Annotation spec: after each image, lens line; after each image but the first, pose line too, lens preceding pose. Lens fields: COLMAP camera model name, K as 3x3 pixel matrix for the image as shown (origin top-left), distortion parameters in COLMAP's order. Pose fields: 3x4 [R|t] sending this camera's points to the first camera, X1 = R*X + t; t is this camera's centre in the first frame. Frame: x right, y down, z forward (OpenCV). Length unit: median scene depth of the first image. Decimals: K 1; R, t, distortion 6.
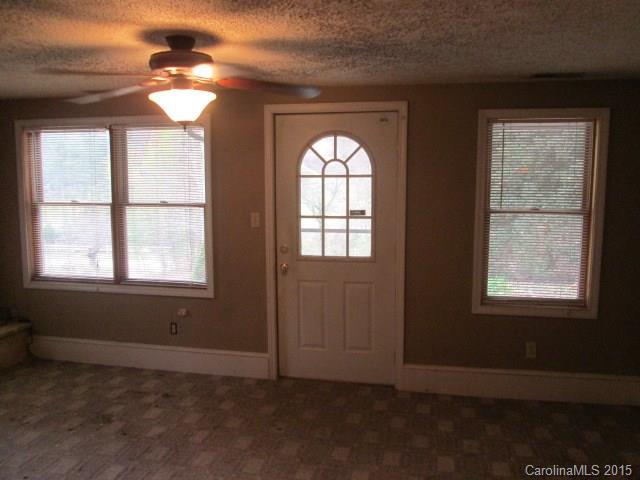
lens RADIAL K [[523.2, 0, 321.0], [0, 523.2, 245.0], [0, 0, 1]] dist [-0.046436, 0.006572]
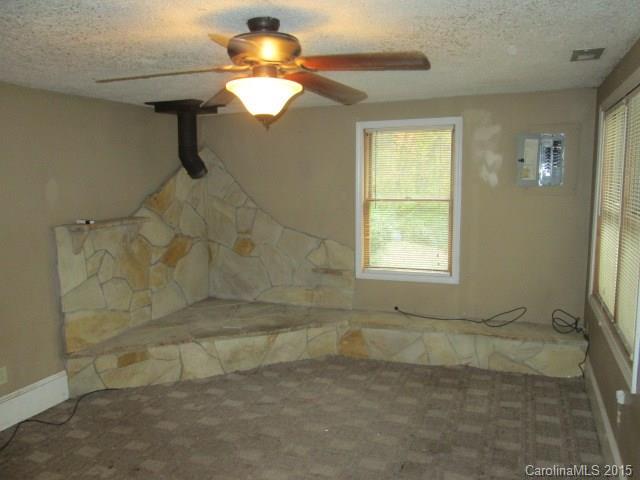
lens RADIAL K [[520.9, 0, 320.0], [0, 520.9, 240.0], [0, 0, 1]] dist [-0.048919, 0.003053]
pose [[-0.169012, 0.121719, -0.978069, 0.370126], [-0.107015, 0.984212, 0.140976, -0.100189], [0.979787, 0.128495, -0.153318, 0.767700]]
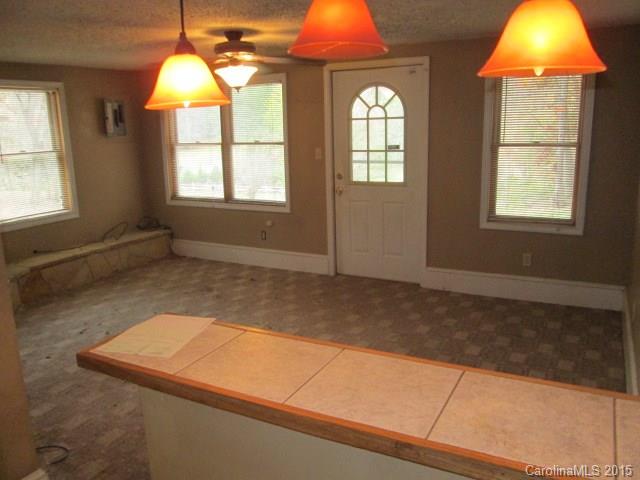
lens RADIAL K [[520.9, 0, 320.0], [0, 520.9, 240.0], [0, 0, 1]] dist [-0.048919, 0.003053]
pose [[0.957533, 0.037512, -0.285872, 0.266769], [-0.008098, 0.994608, 0.103390, 0.033191], [0.288209, -0.096685, 0.952674, -0.273252]]
